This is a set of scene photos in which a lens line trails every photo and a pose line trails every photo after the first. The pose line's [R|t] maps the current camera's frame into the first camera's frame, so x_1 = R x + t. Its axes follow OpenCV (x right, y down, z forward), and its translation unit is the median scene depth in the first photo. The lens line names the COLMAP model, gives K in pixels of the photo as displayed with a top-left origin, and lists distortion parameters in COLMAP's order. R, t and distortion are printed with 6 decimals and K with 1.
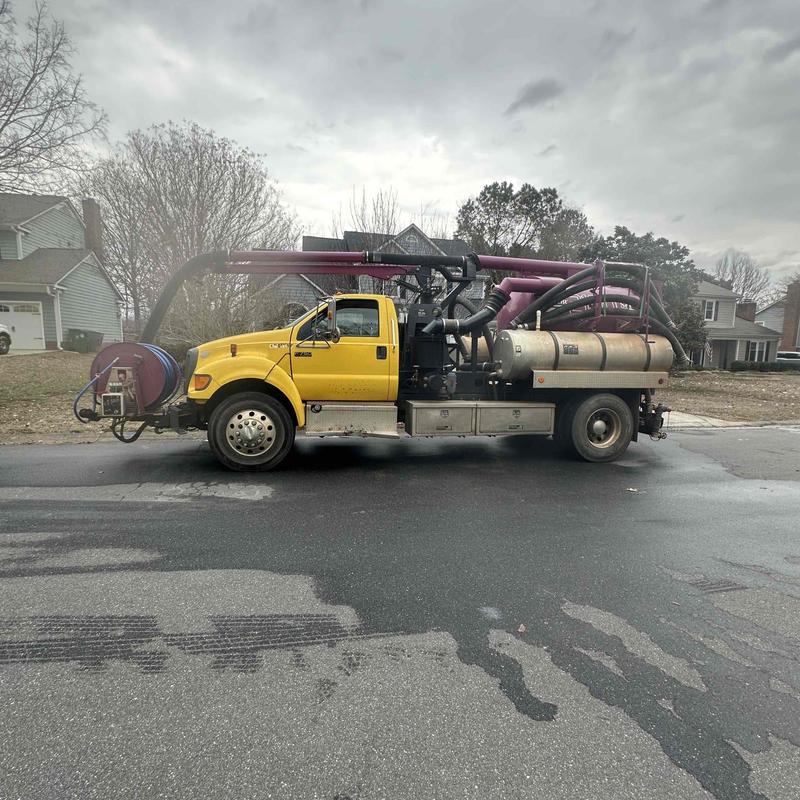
lens RADIAL K [[425.4, 0, 400.8], [0, 425.4, 403.5], [0, 0, 1]] dist [-0.000827, -0.002566]
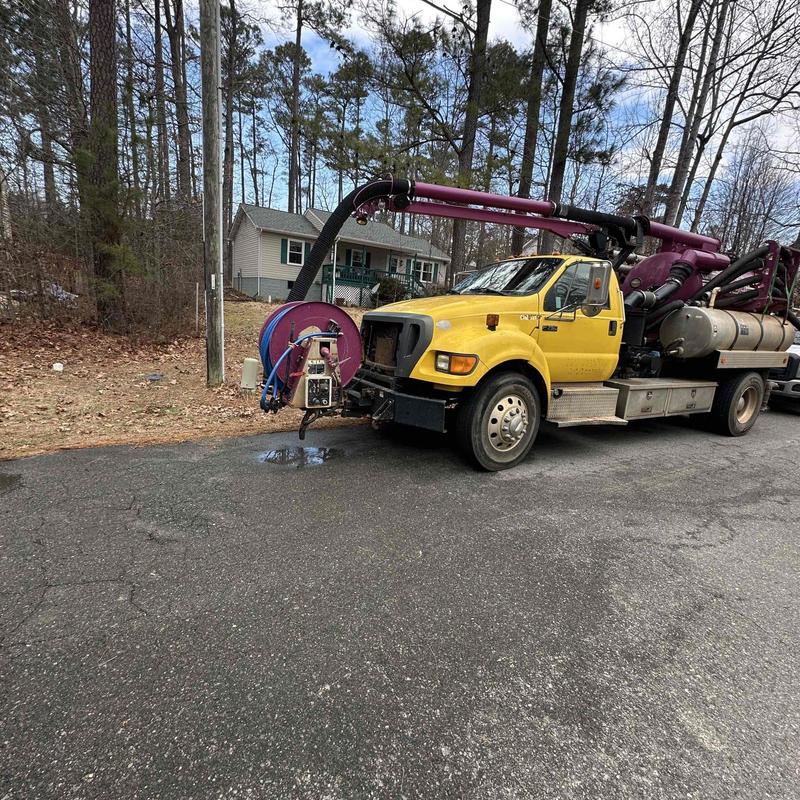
lens RADIAL K [[425.4, 0, 402.9], [0, 425.4, 395.9], [0, 0, 1]] dist [-0.000827, -0.002566]
pose [[0.953437, -0.011702, 0.301365, -0.716125], [-0.021765, 0.993972, 0.107454, -0.065461], [-0.300805, -0.109010, 0.947435, 0.281394]]
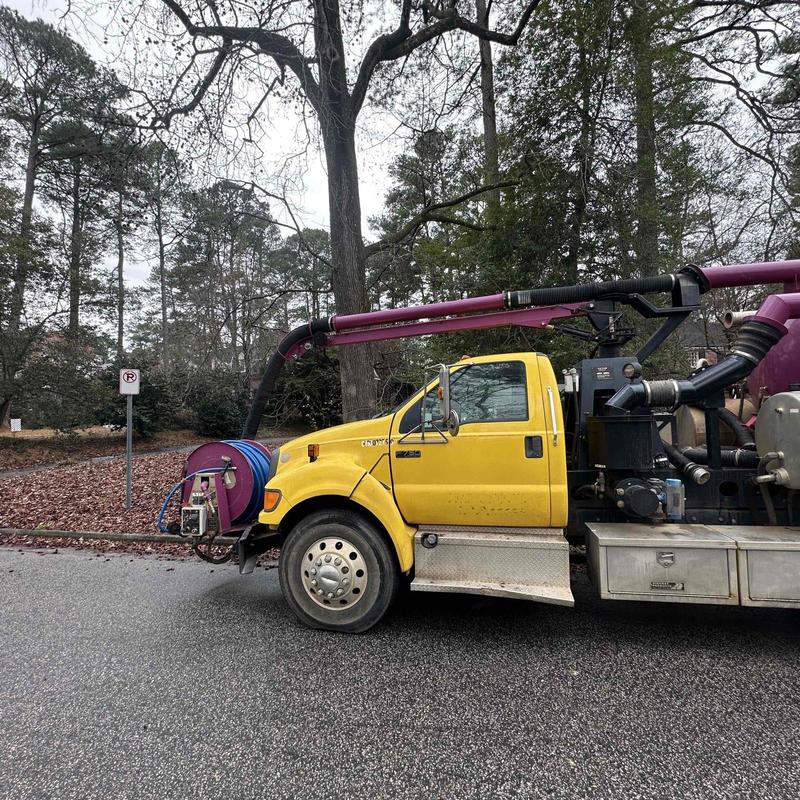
lens RADIAL K [[425.4, 0, 403.5], [0, 425.4, 395.5], [0, 0, 1]] dist [-0.000827, -0.002566]
pose [[0.915685, -0.070000, -0.395754, 0.028652], [0.008584, 0.987897, -0.154876, -0.099483], [0.401805, 0.138421, 0.905203, 0.373717]]
